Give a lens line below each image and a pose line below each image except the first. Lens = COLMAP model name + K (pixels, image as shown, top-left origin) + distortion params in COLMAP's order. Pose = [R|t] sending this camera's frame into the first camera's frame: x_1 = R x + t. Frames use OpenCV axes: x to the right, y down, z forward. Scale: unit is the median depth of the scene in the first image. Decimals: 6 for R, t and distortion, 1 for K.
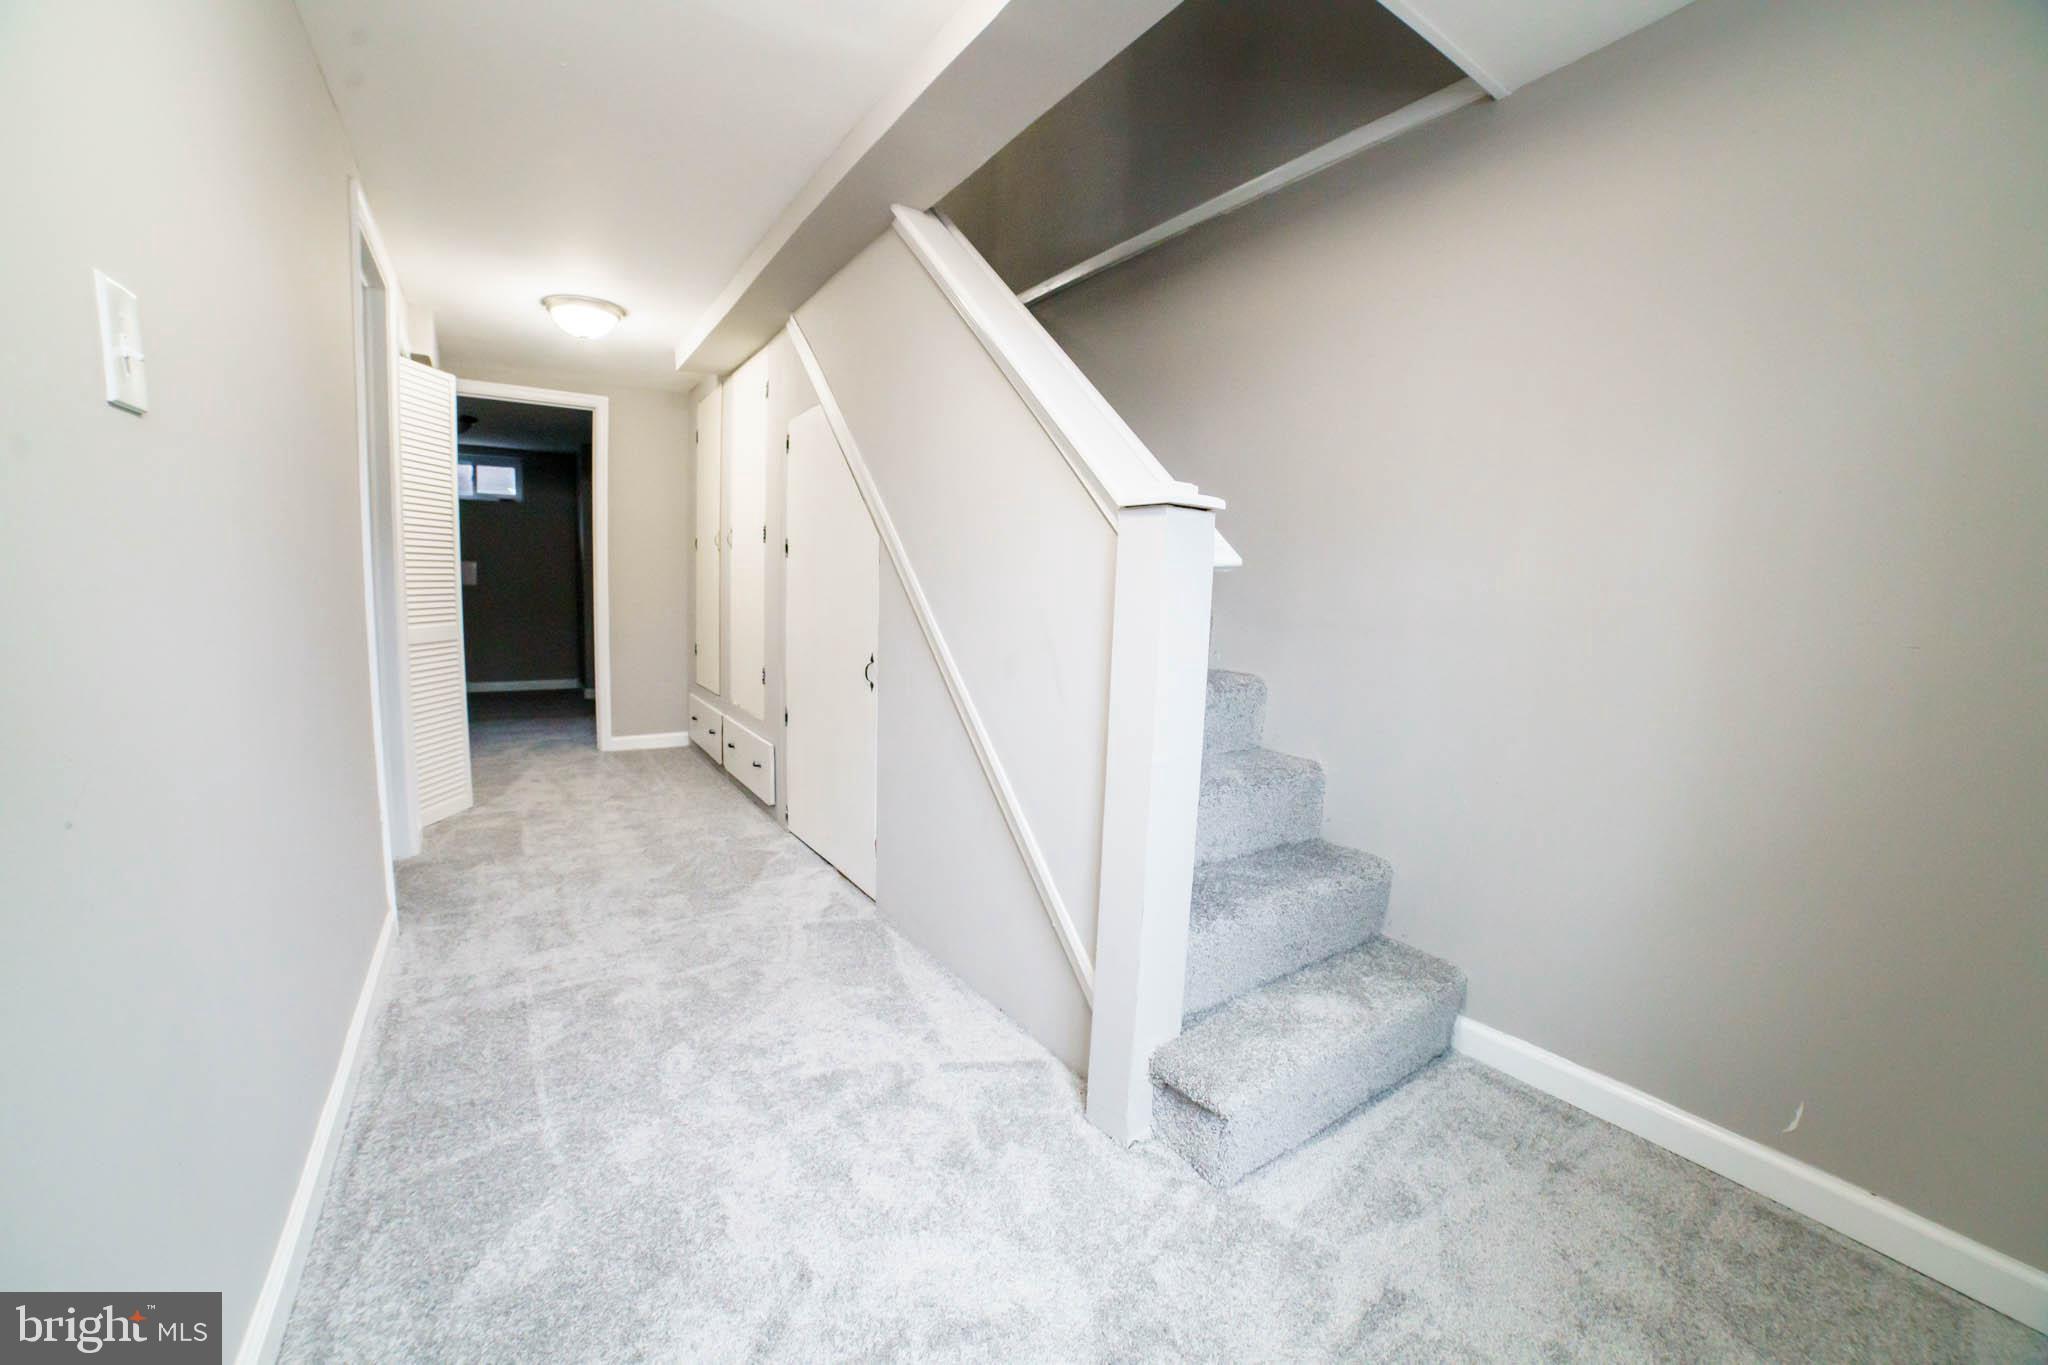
lens RADIAL K [[818.8, 0, 1028.5], [0, 818.8, 683.7], [0, 0, 1]] dist [-0.108077, 0.035784]
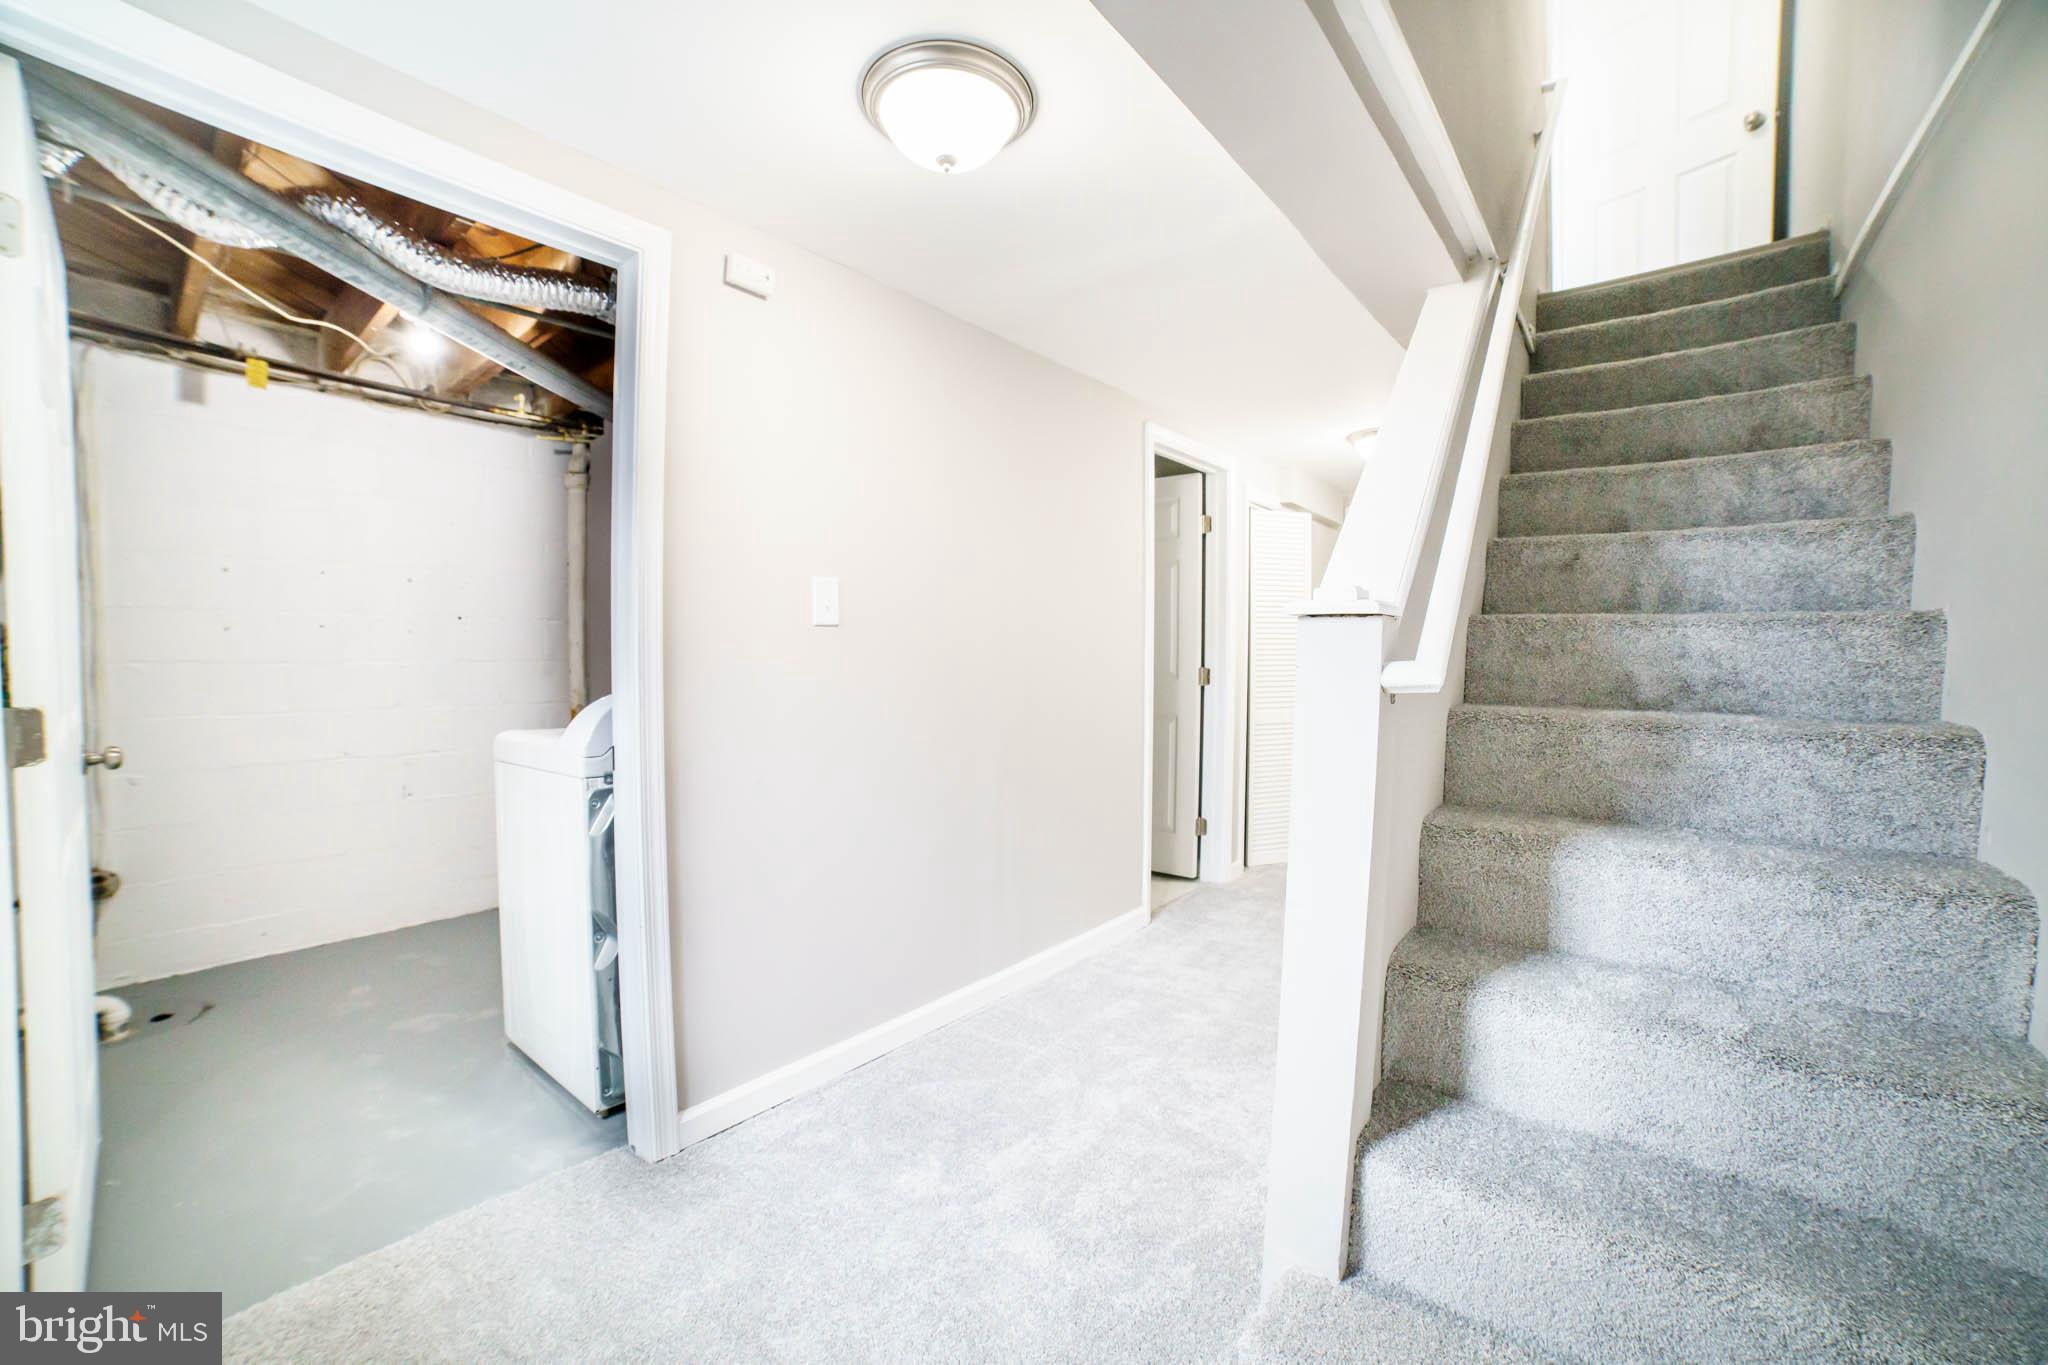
lens RADIAL K [[818.8, 0, 1028.5], [0, 818.8, 683.7], [0, 0, 1]] dist [-0.108077, 0.035784]
pose [[0.307872, 0.010359, -0.951371, 0.588739], [-0.114265, 0.993106, -0.026164, -0.057369], [0.944541, 0.116764, 0.306933, 0.315516]]
